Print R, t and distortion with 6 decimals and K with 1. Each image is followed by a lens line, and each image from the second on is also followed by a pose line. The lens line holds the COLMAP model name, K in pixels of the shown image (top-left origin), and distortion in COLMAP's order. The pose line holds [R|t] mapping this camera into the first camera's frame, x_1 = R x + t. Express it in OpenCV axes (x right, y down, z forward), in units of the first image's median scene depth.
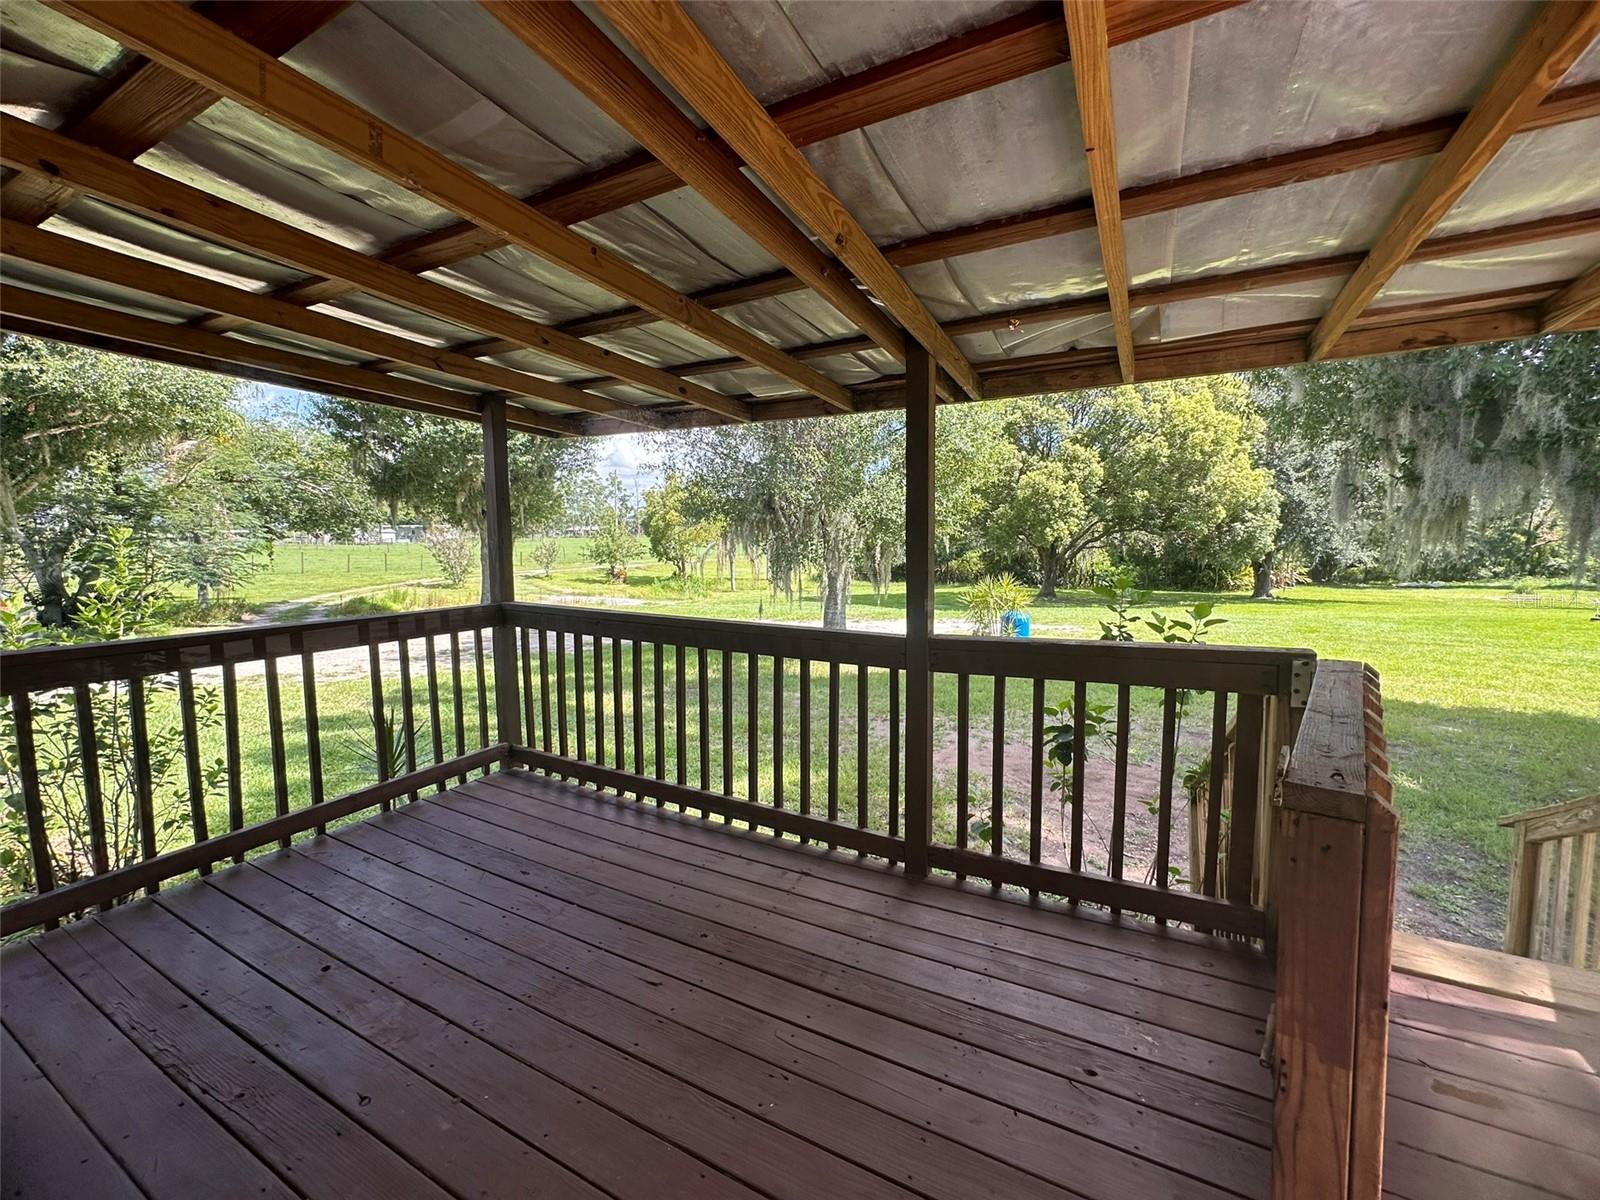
lens RADIAL K [[641.5, 0, 799.9], [0, 641.5, 597.8], [0, 0, 1]] dist [-0.005256, 0.001321]
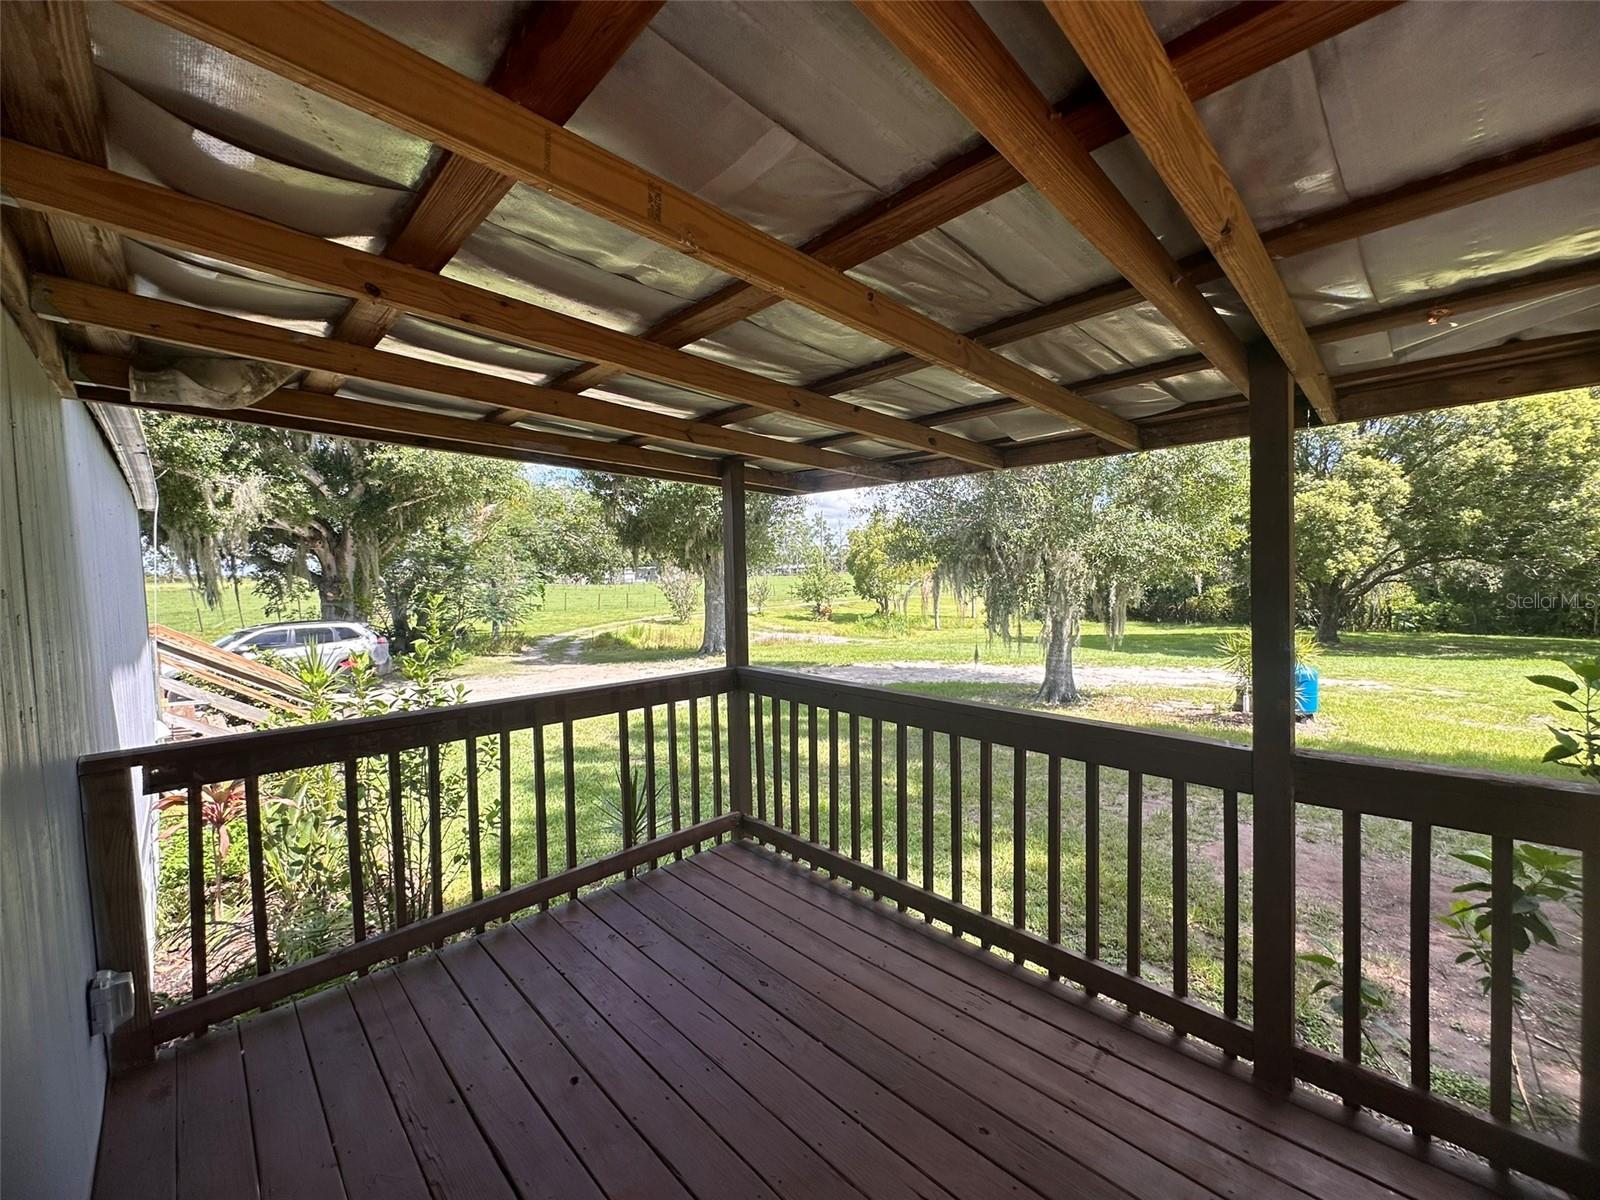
lens RADIAL K [[641.5, 0, 799.9], [0, 641.5, 597.8], [0, 0, 1]] dist [-0.005256, 0.001321]
pose [[0.952463, -0.003586, -0.304633, -0.079423], [-0.013217, 0.998503, -0.053077, -0.050997], [0.304367, 0.054581, 0.950990, 0.097990]]
